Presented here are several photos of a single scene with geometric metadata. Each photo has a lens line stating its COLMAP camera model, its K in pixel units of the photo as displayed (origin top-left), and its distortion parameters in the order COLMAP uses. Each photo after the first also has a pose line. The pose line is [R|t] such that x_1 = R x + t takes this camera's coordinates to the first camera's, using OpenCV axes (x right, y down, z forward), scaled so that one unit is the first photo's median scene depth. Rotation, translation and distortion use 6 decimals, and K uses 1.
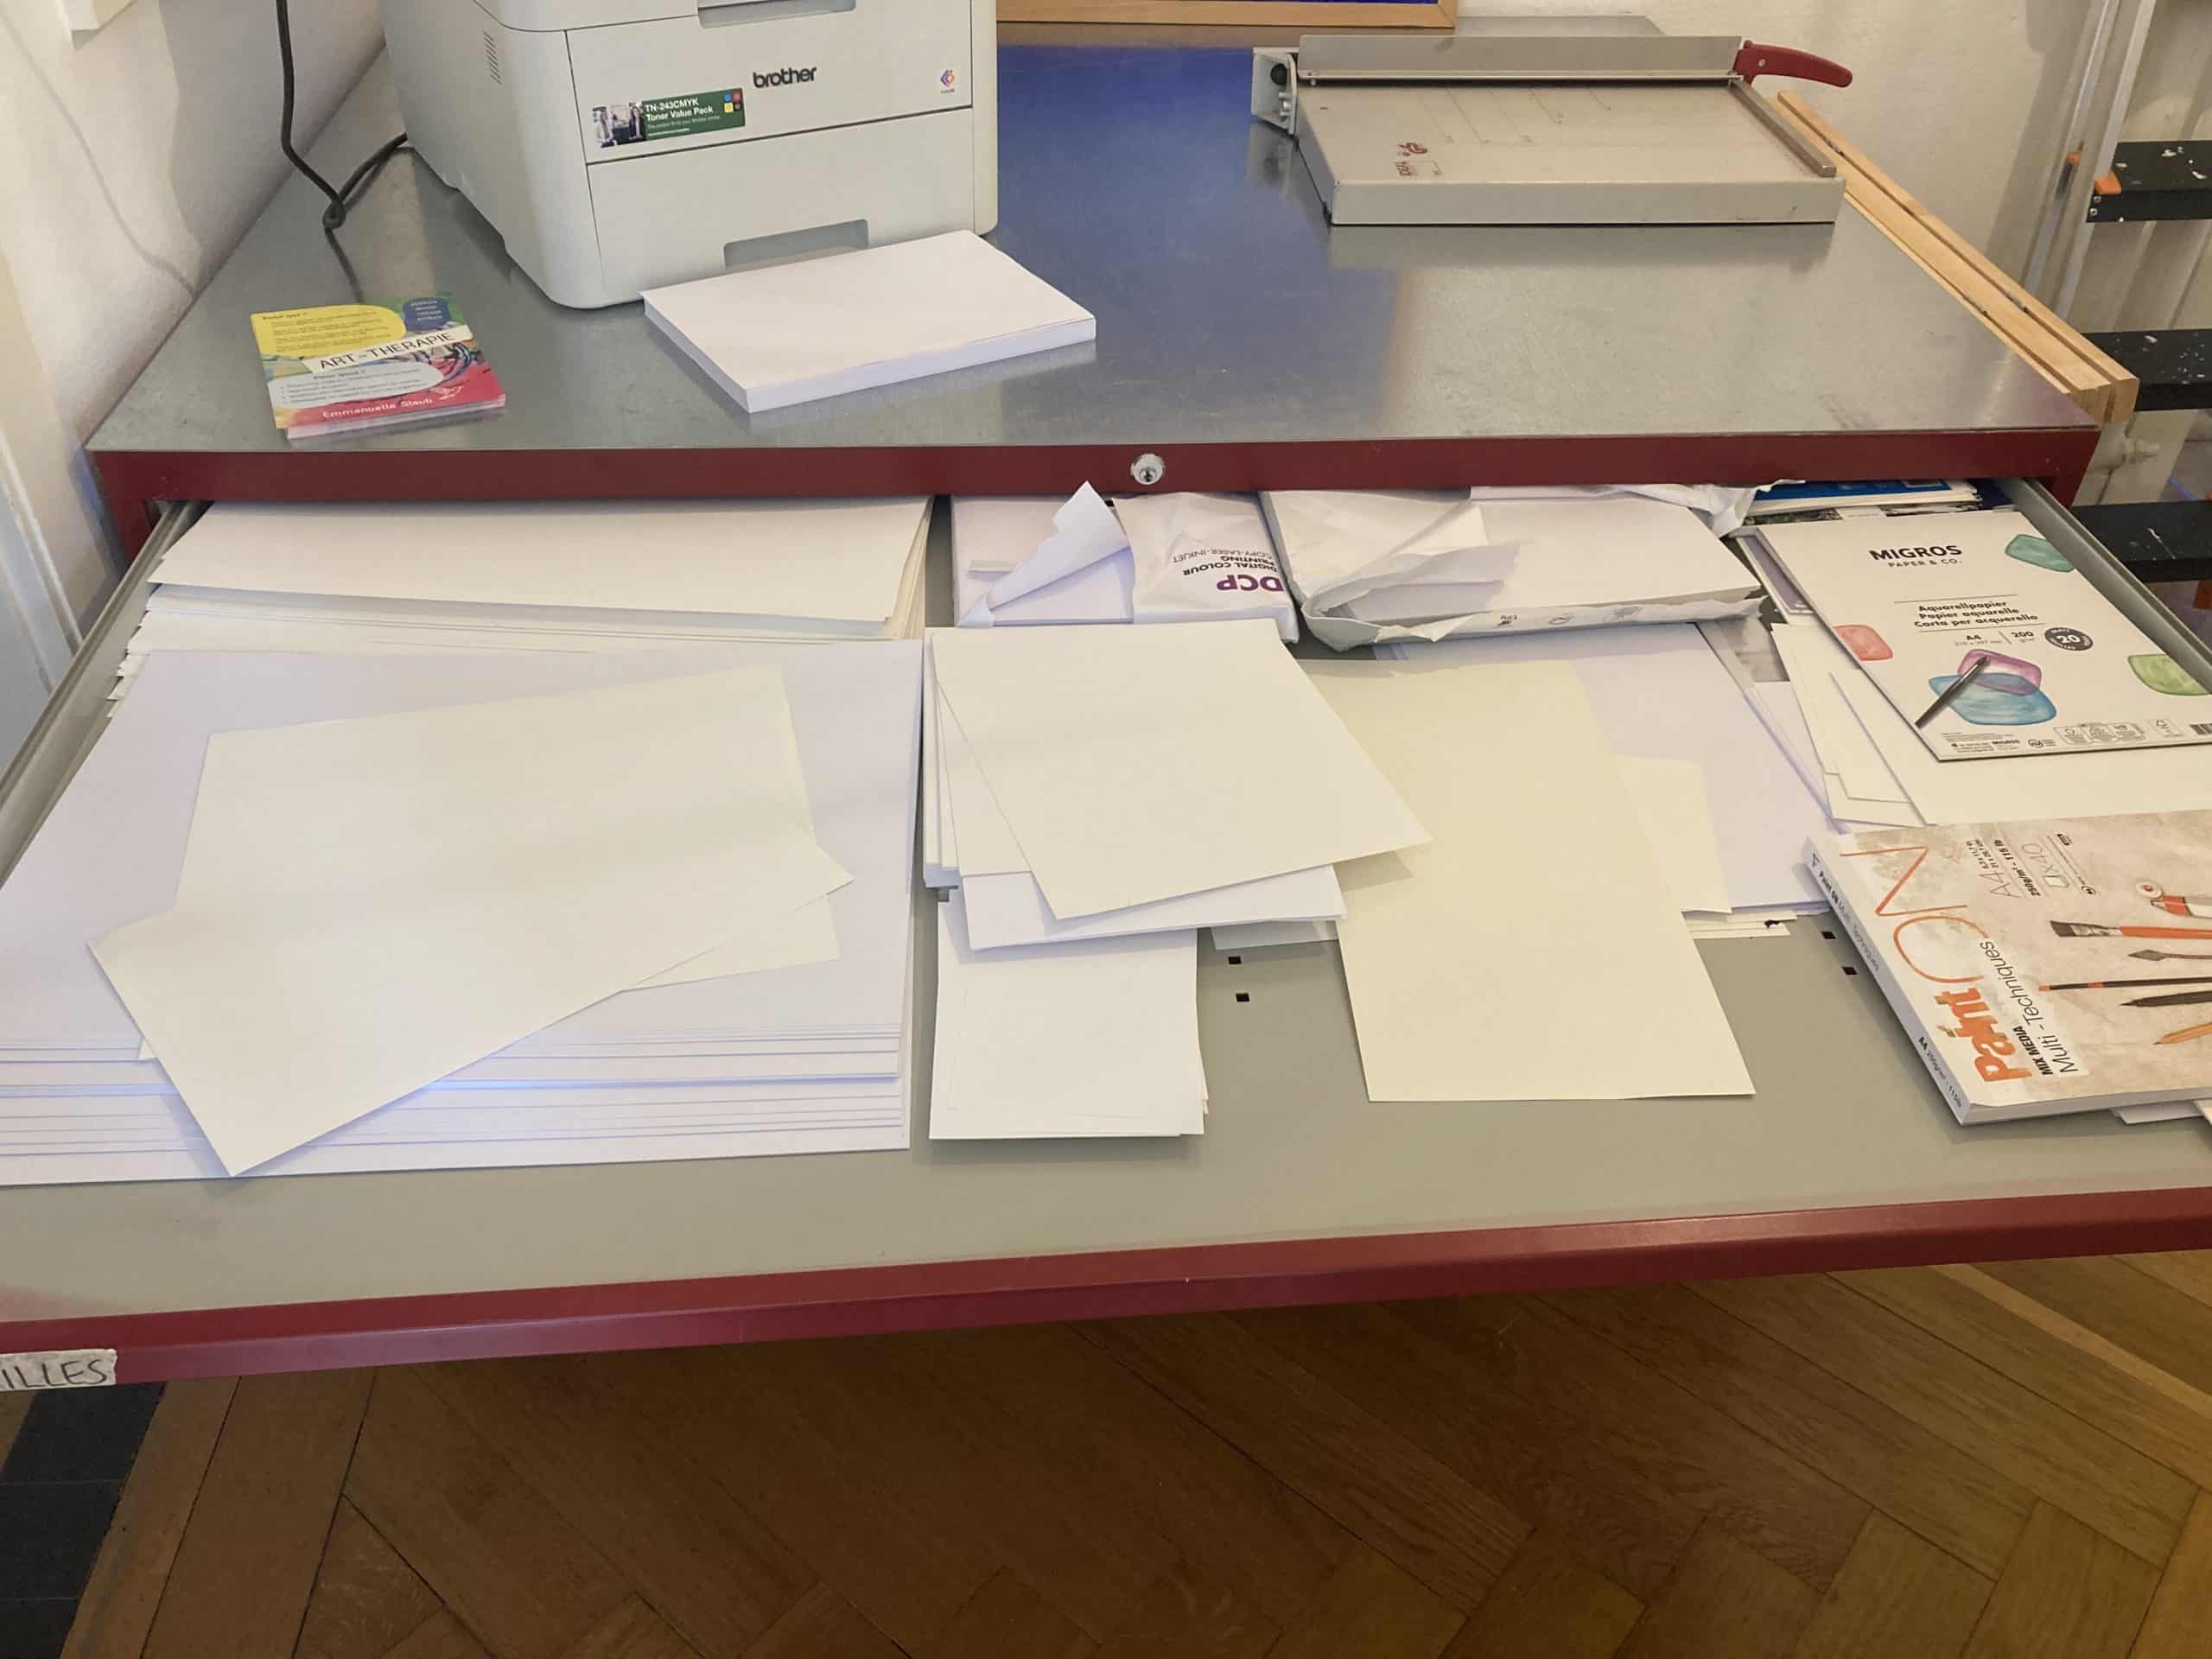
lens RADIAL K [[1850.1, 0, 1165.2], [0, 1850.1, 827.4], [0, 0, 1]] dist [-0.003073, 0.075133]
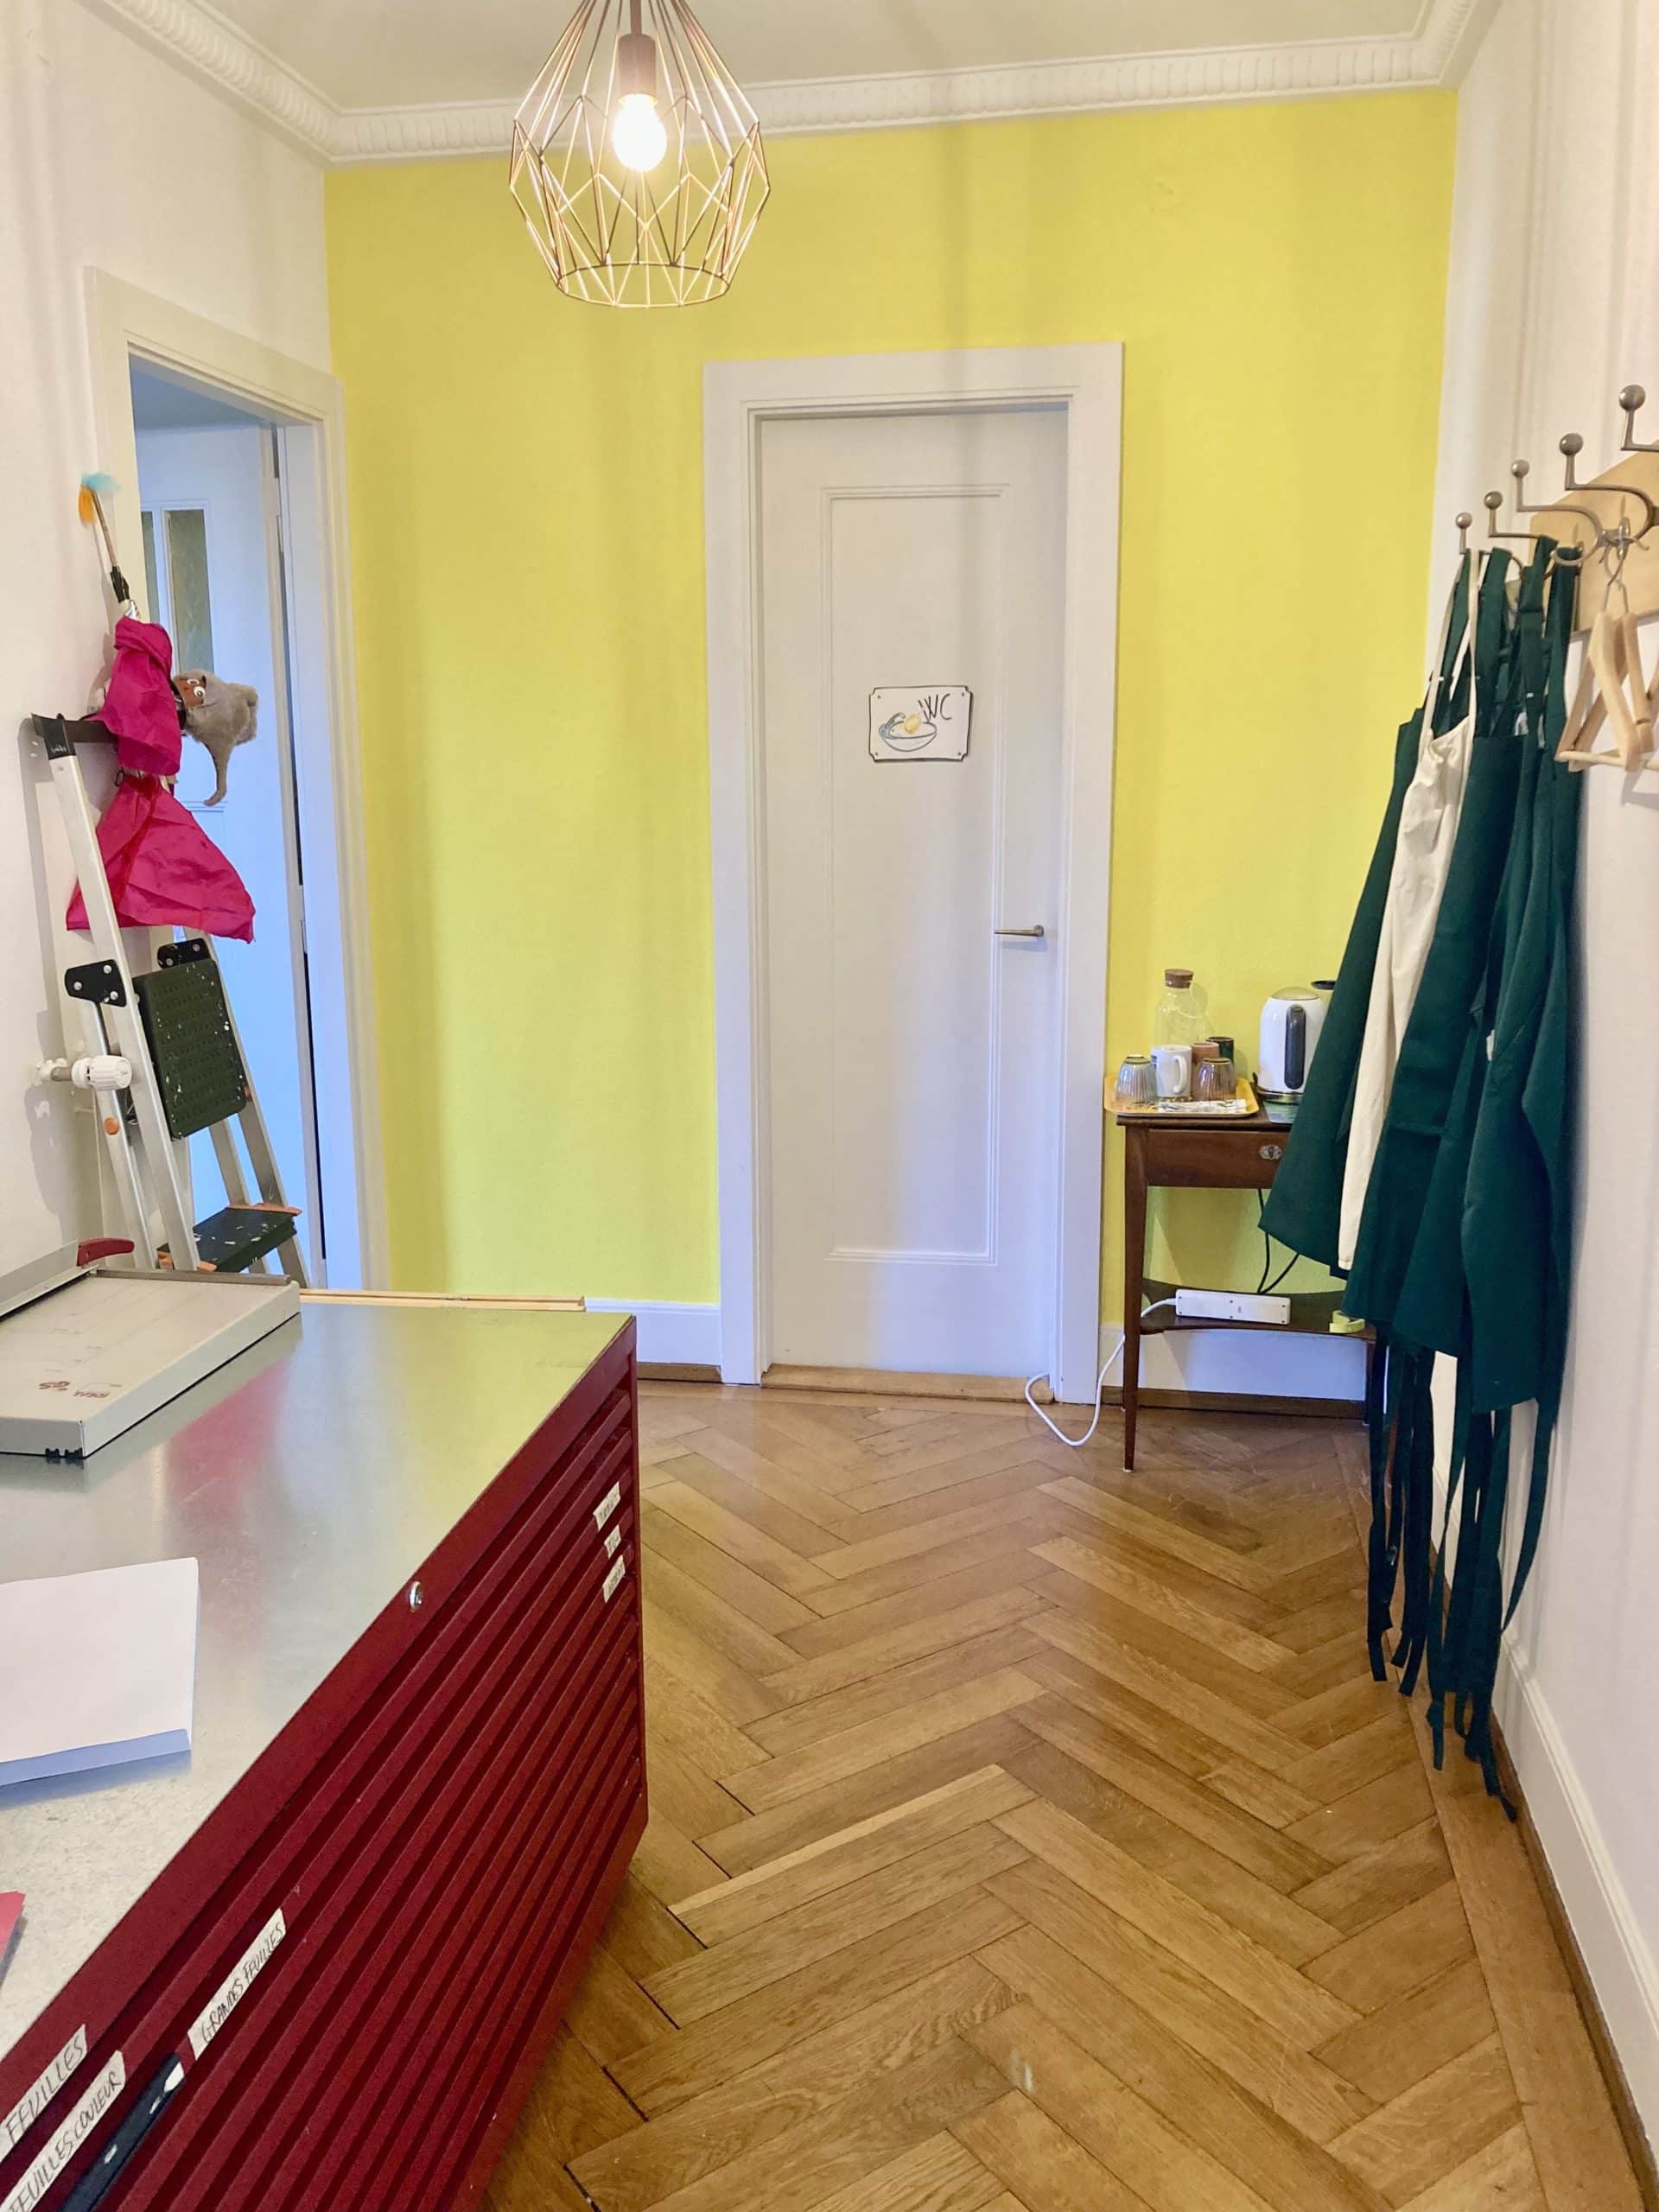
lens RADIAL K [[1823.9, 0, 828.4], [0, 1823.9, 1105.6], [0, 0, 1]] dist [0.100736, -0.154577]
pose [[0.262844, -0.229508, 0.937144, -0.822946], [0.609735, 0.792271, 0.023014, -0.258337], [-0.747754, 0.565361, 0.348182, 0.167328]]
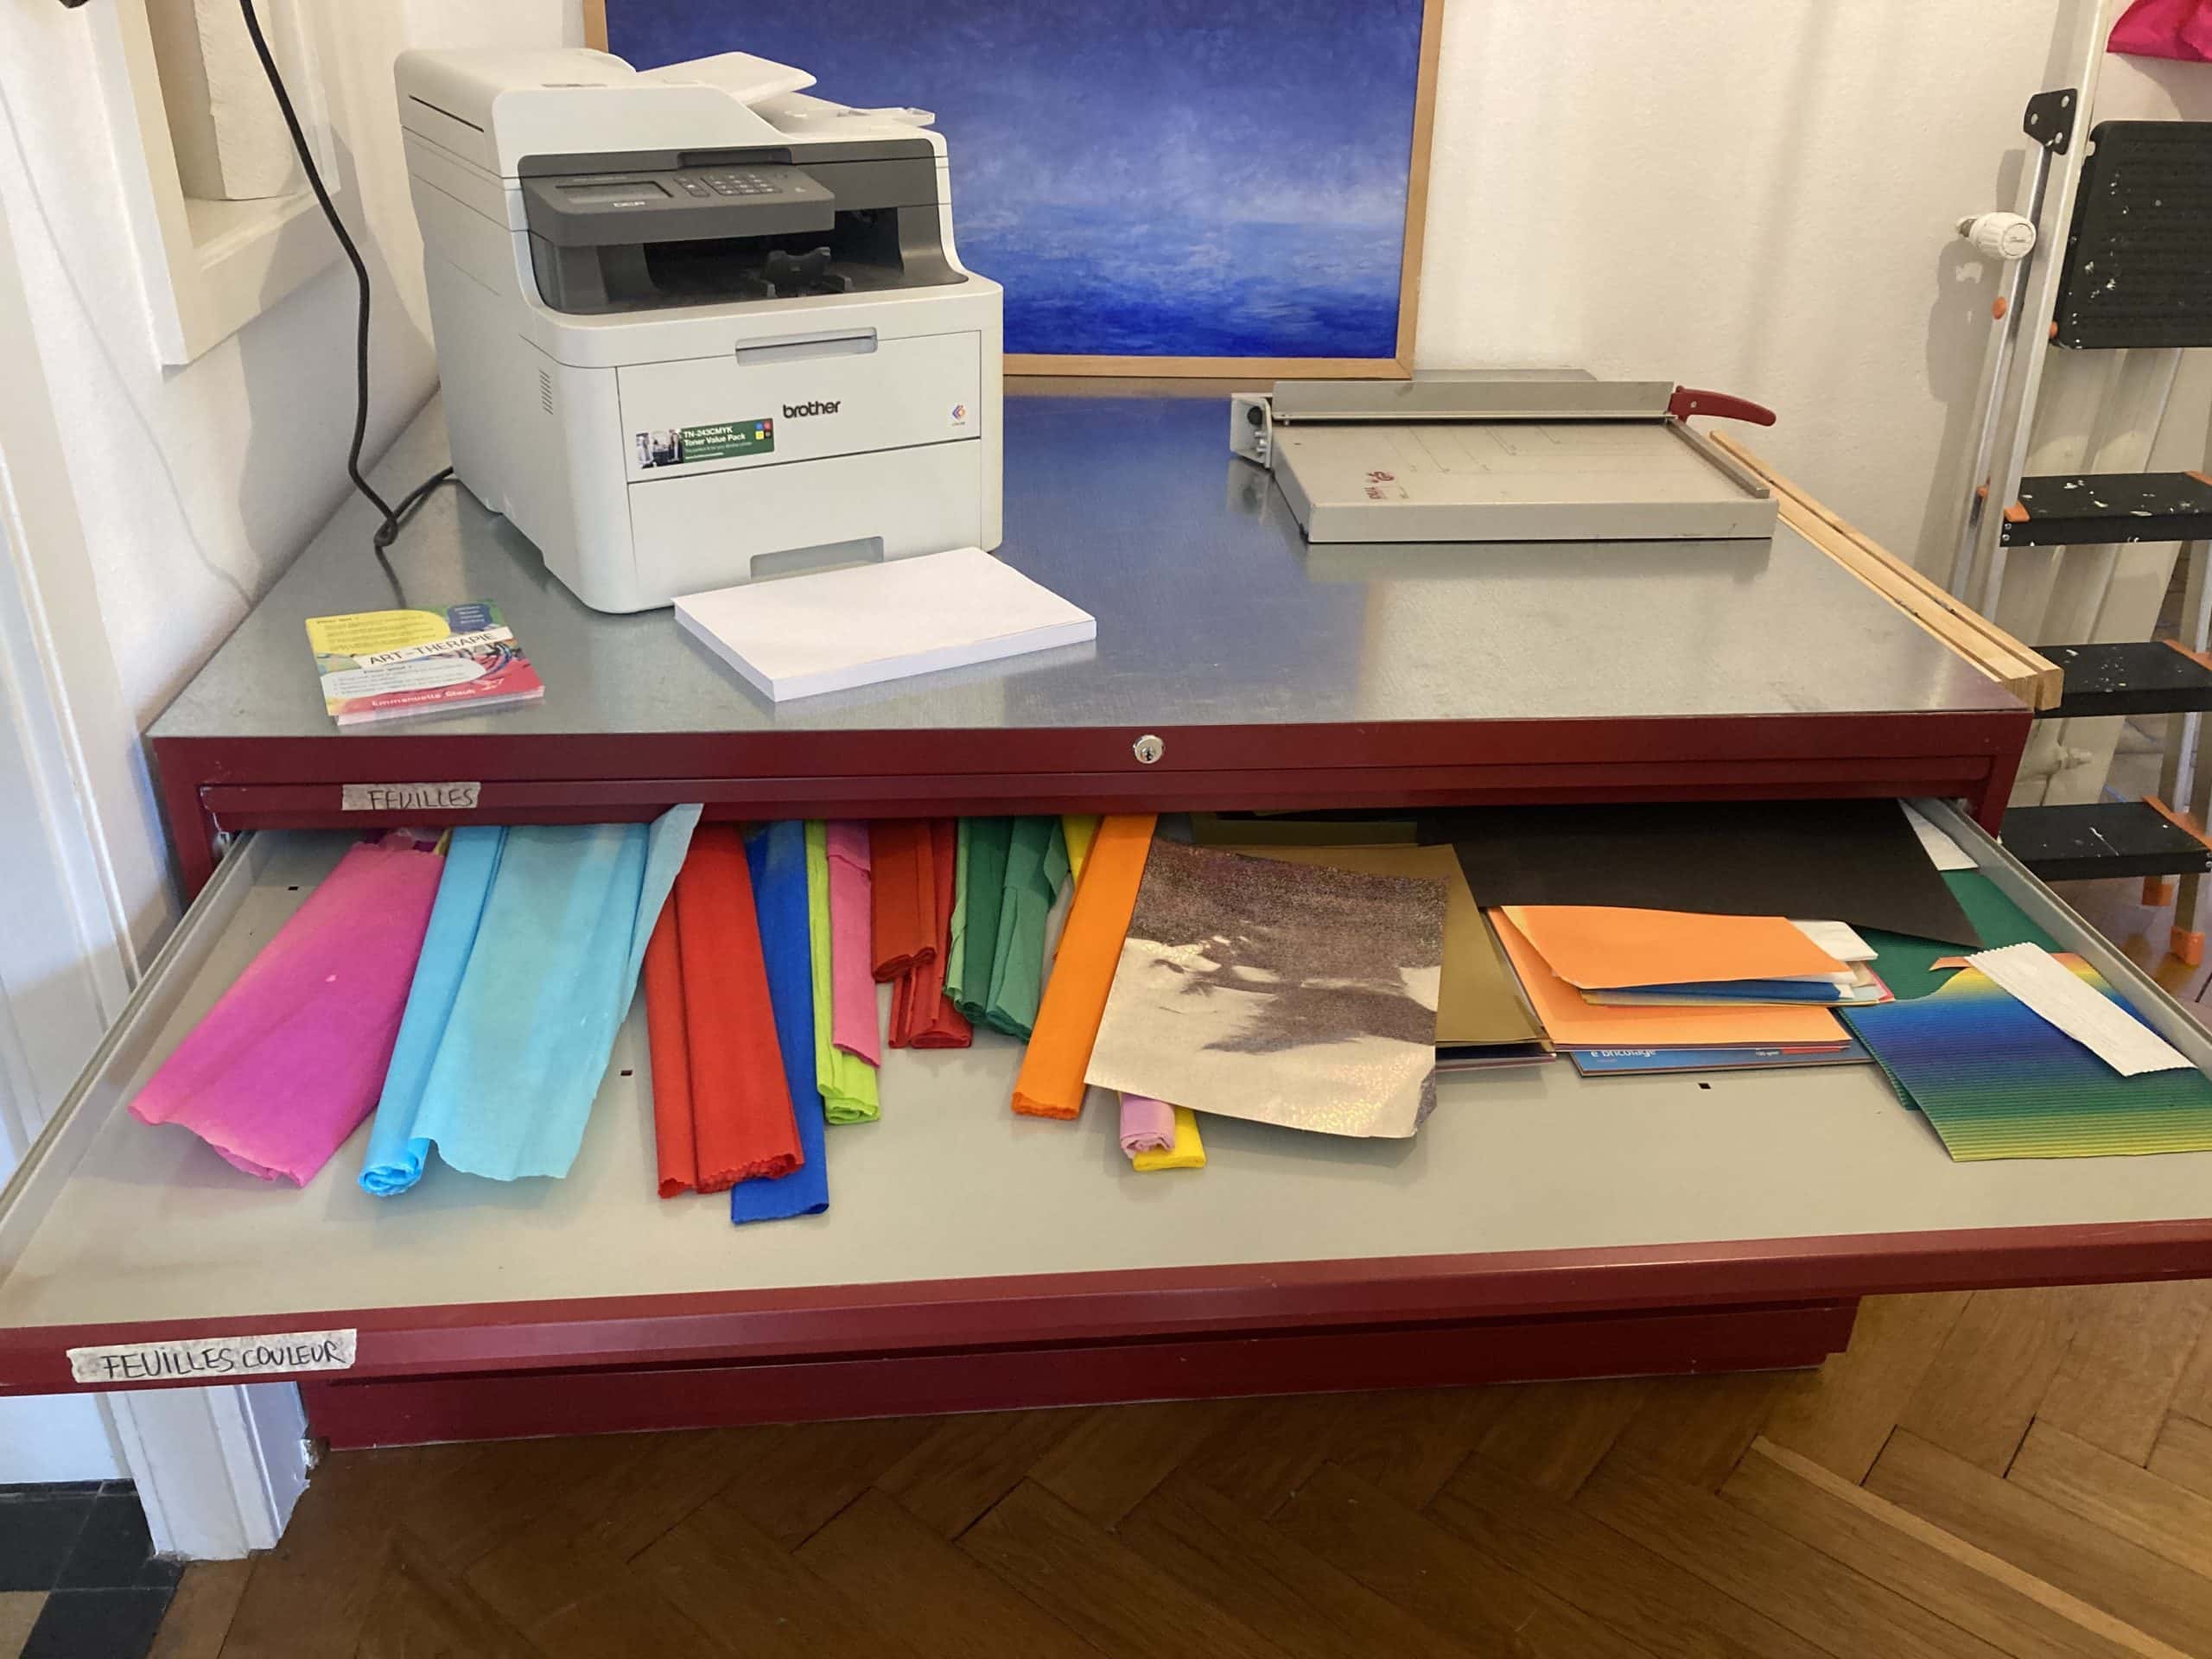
lens RADIAL K [[1823.9, 0, 1165.8], [0, 1823.9, 831.8], [0, 0, 1]] dist [0.100736, -0.154577]
pose [[0.999773, -0.010338, 0.018623, -0.016272], [0.013560, 0.983165, -0.182218, 0.037157], [-0.016426, 0.182429, 0.983082, -0.023234]]
